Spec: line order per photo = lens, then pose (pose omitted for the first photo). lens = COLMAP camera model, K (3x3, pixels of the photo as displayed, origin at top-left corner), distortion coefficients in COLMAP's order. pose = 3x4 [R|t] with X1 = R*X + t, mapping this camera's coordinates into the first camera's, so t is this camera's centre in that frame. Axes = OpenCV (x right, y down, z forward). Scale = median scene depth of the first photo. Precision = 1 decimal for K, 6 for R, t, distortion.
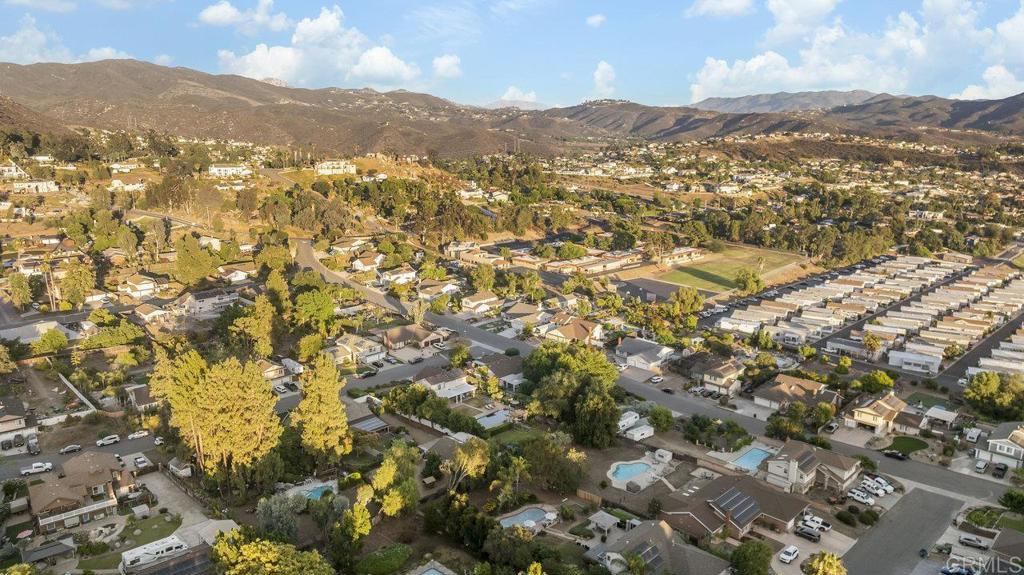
lens RADIAL K [[717.8, 0, 518.2], [0, 717.8, 296.9], [0, 0, 1]] dist [-0.031170, 0.024988]
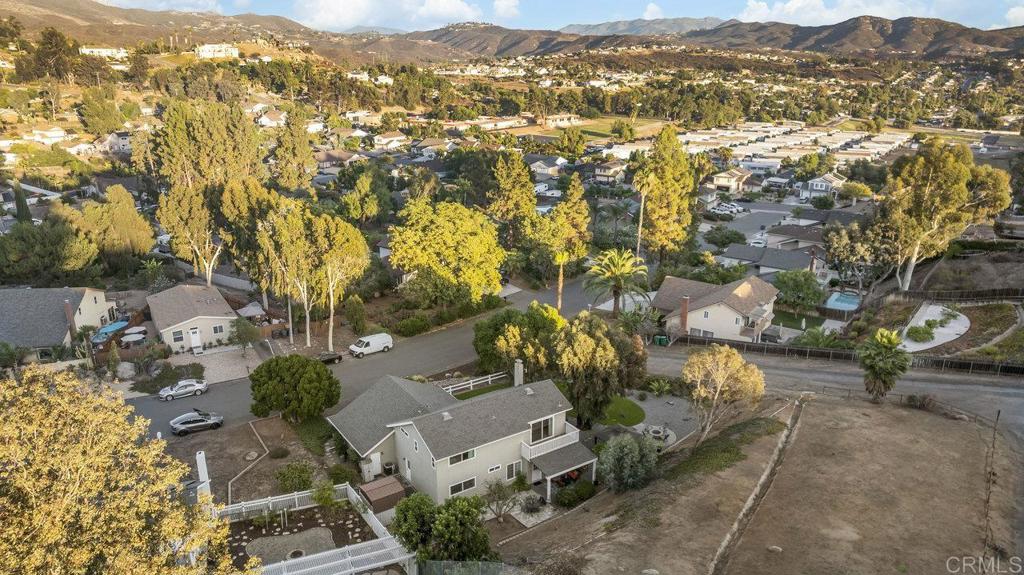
lens RADIAL K [[717.8, 0, 517.6], [0, 717.8, 288.8], [0, 0, 1]] dist [-0.031170, 0.024988]
pose [[0.983236, -0.056659, 0.173312, -0.038993], [0.041960, 0.995295, 0.087335, 0.087187], [-0.177445, -0.078598, 0.980987, -0.076210]]
